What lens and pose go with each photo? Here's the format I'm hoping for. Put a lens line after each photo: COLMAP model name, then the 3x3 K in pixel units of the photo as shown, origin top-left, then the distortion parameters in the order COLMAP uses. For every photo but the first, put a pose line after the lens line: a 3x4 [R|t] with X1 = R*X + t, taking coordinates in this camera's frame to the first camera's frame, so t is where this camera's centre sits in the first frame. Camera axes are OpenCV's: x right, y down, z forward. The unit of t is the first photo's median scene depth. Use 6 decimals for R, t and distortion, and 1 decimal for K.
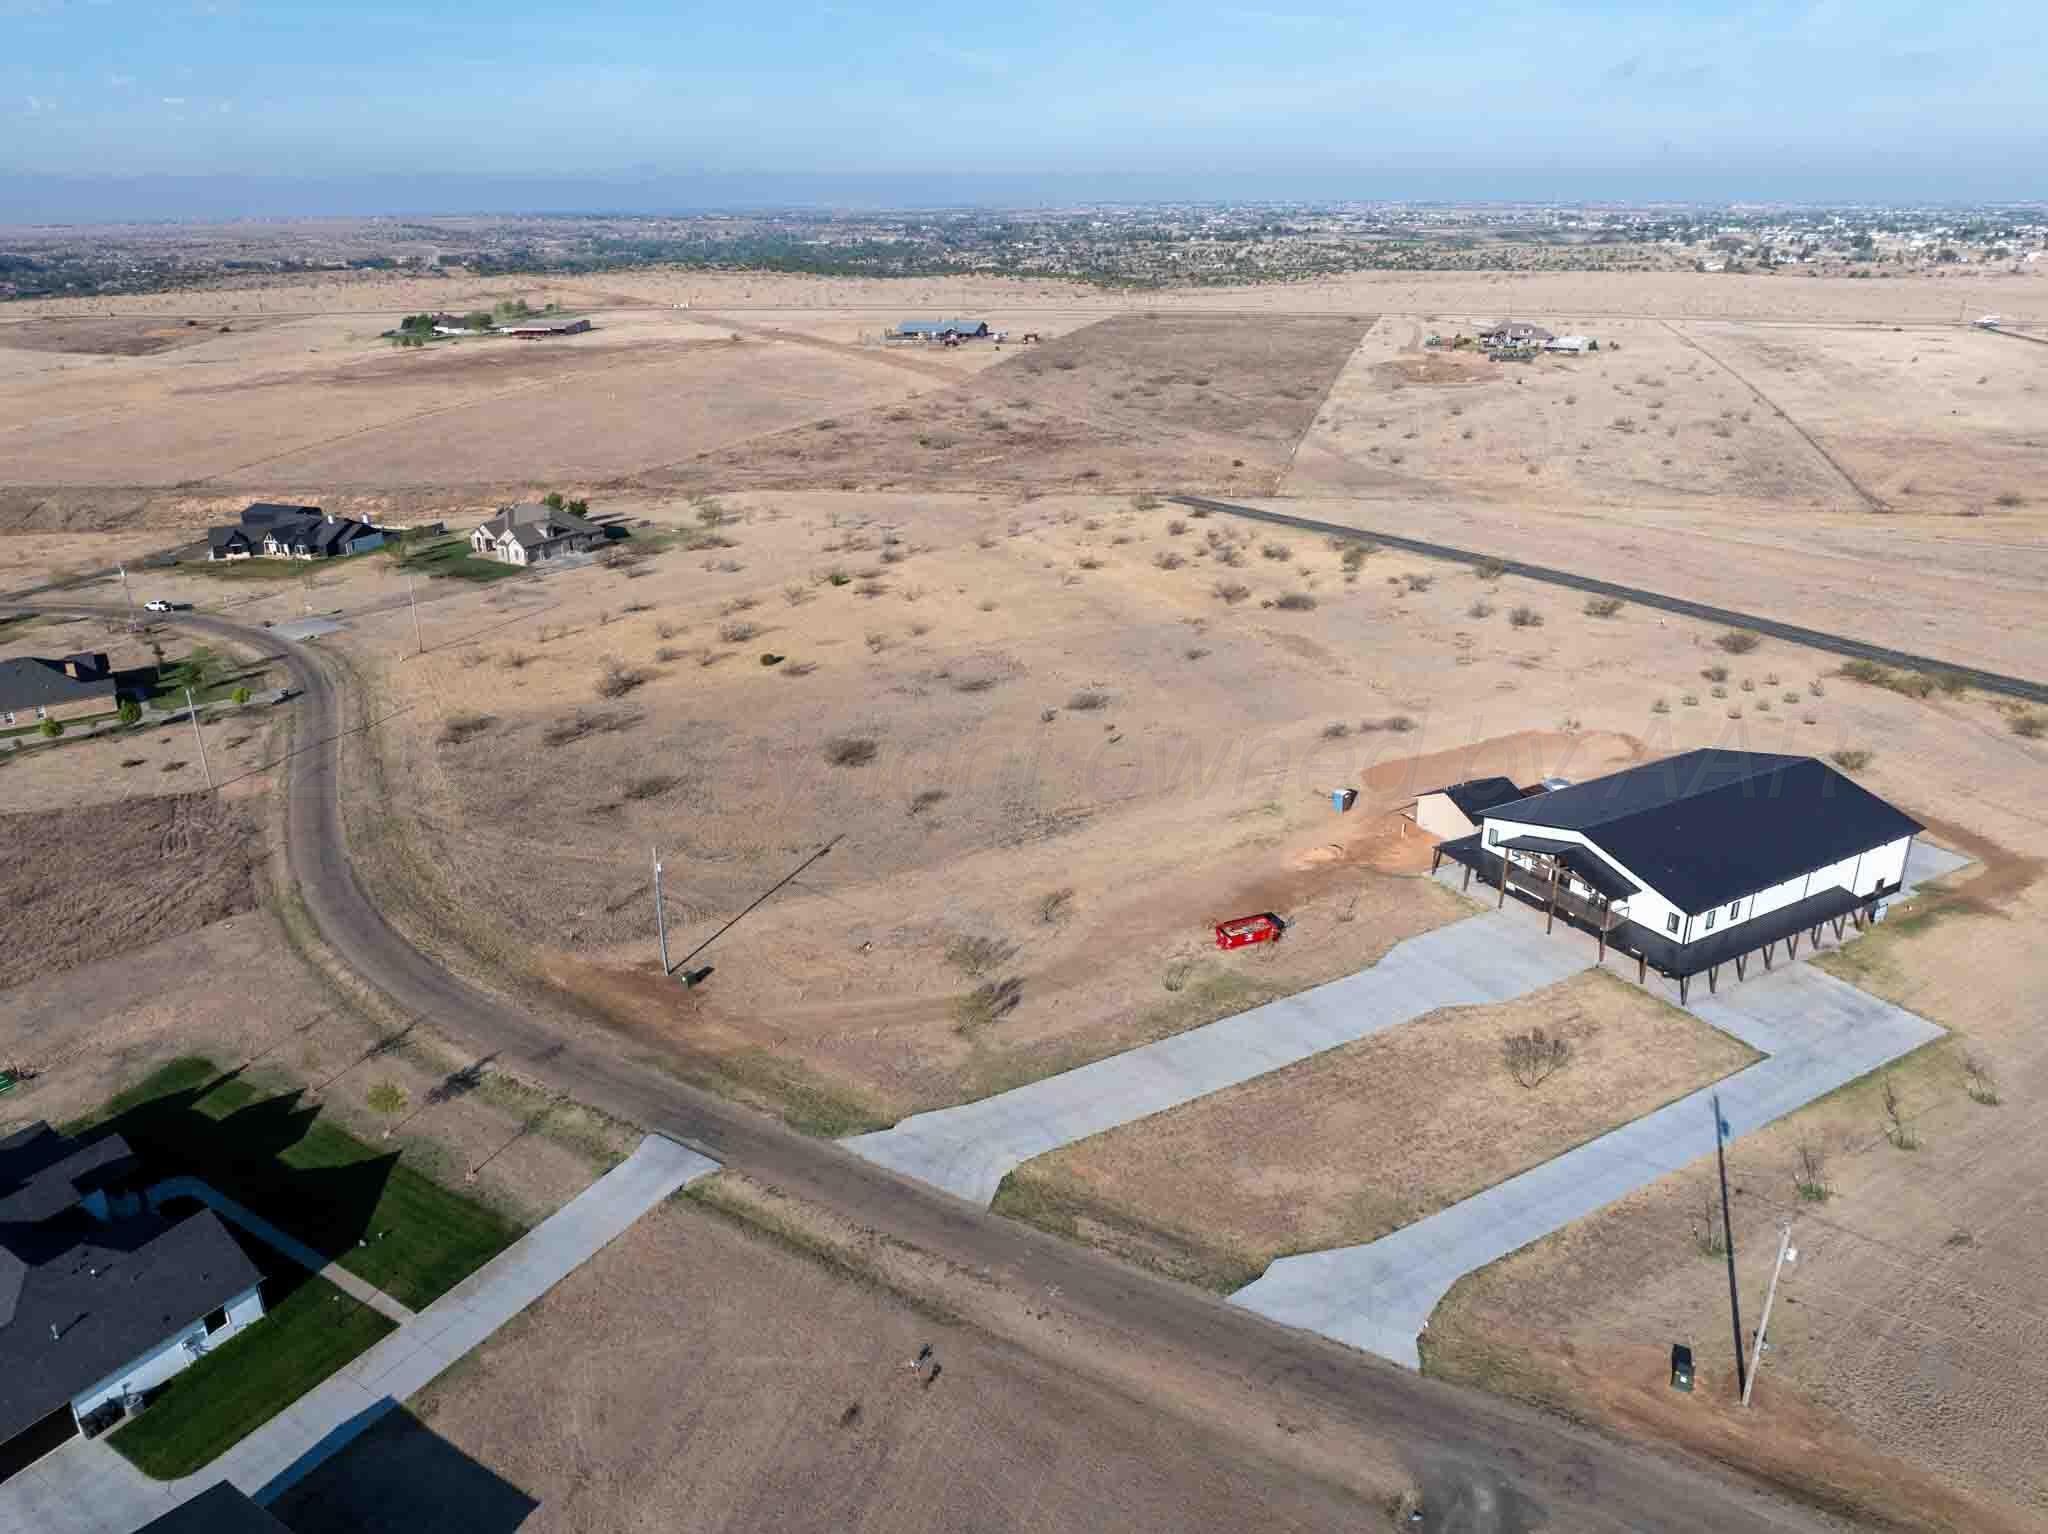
lens RADIAL K [[1459.8, 0, 1023.7], [0, 1459.8, 697.2], [0, 0, 1]] dist [-0.038748, -0.004367]
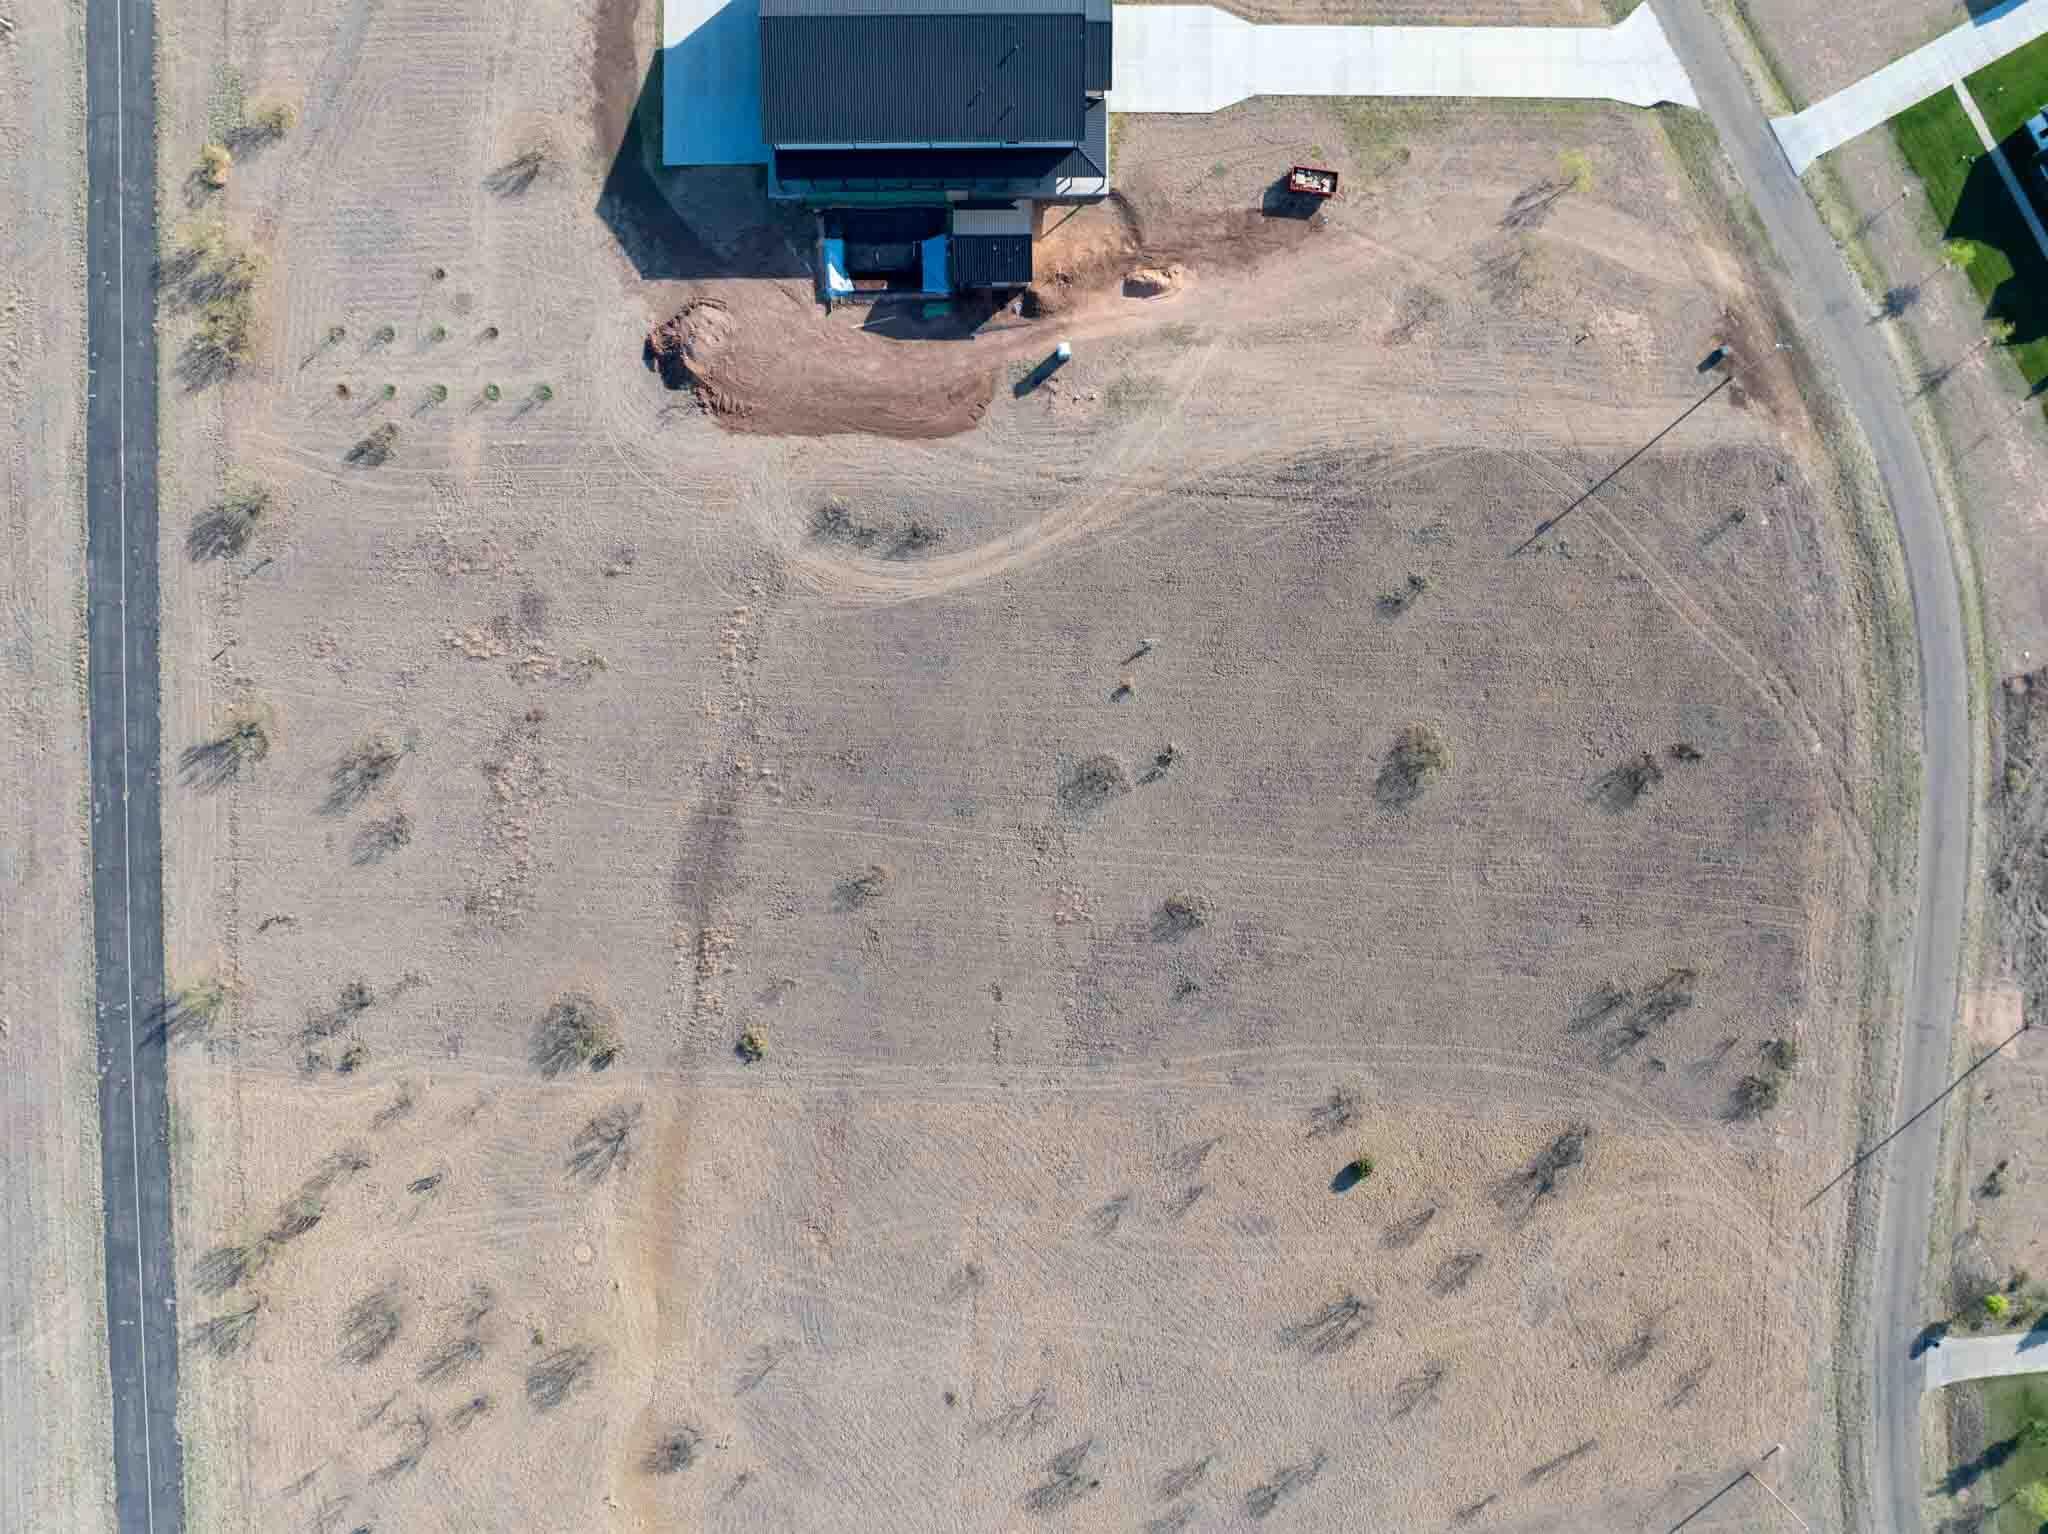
lens RADIAL K [[1441.6, 0, 1025.7], [0, 1441.6, 742.3], [0, 0, 1]] dist [-0.035449, -0.005156]
pose [[-0.872446, -0.488472, 0.015261, 0.085080], [0.171162, -0.276159, 0.945748, -0.844803], [-0.457757, 0.827727, 0.324542, 0.814739]]
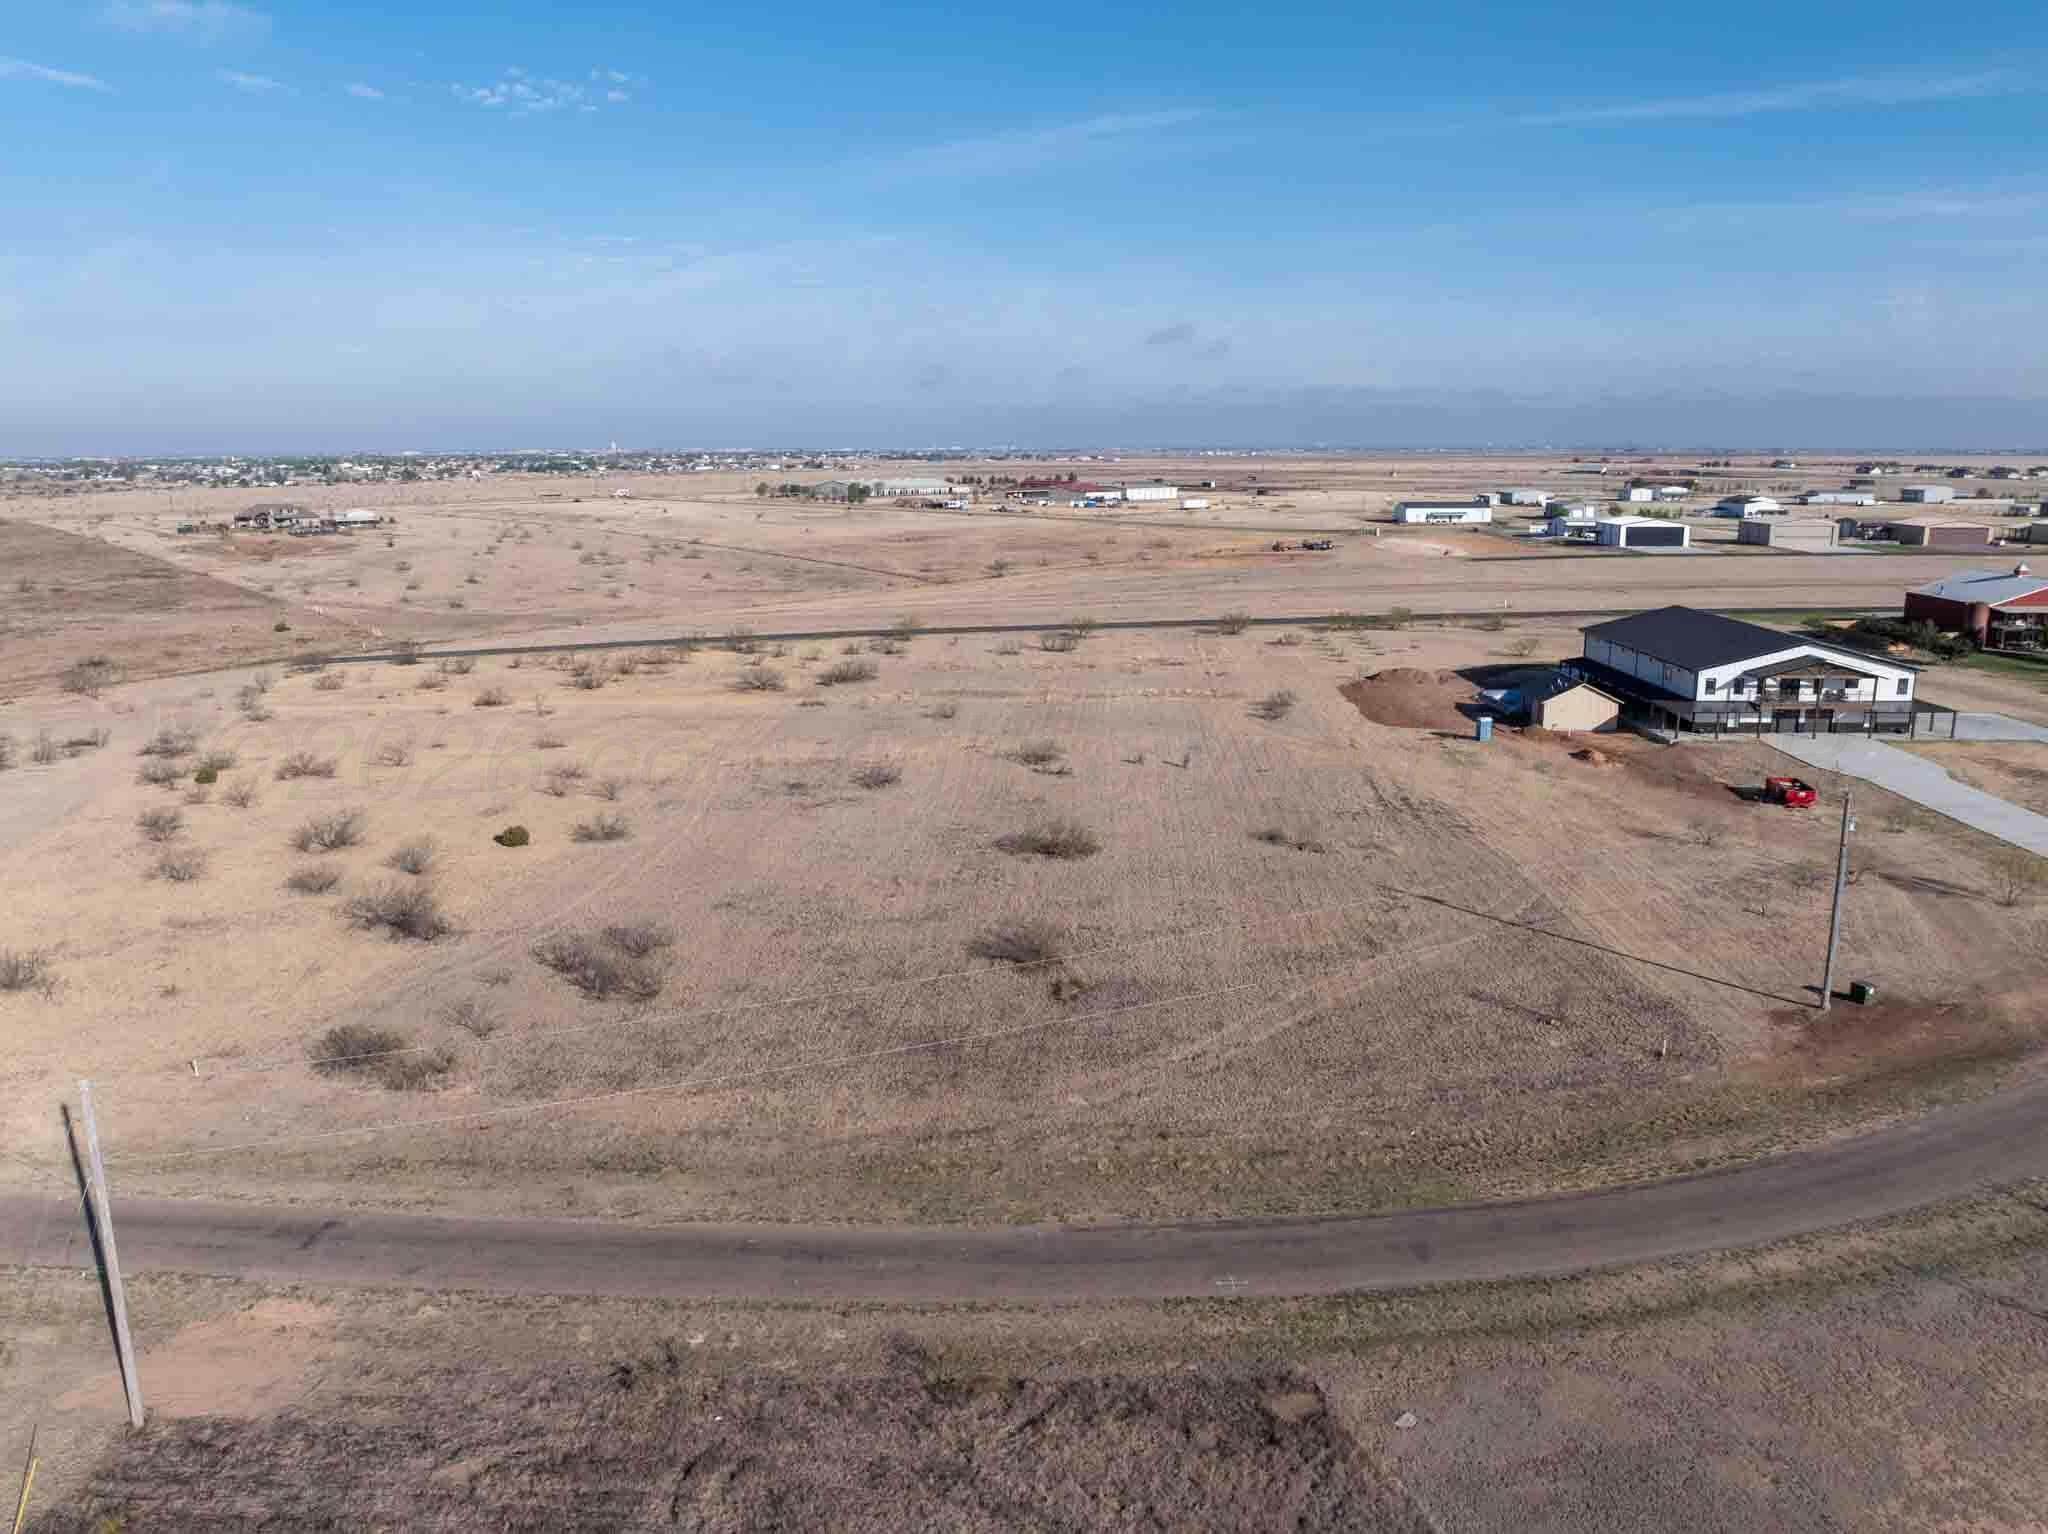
lens RADIAL K [[1441.6, 0, 1025.7], [0, 1441.6, 742.3], [0, 0, 1]] dist [-0.035449, -0.005156]
pose [[0.511500, -0.164754, 0.843341, -0.659154], [0.277469, 0.960540, 0.019361, -0.020562], [-0.813252, 0.224098, 0.537030, 0.658855]]
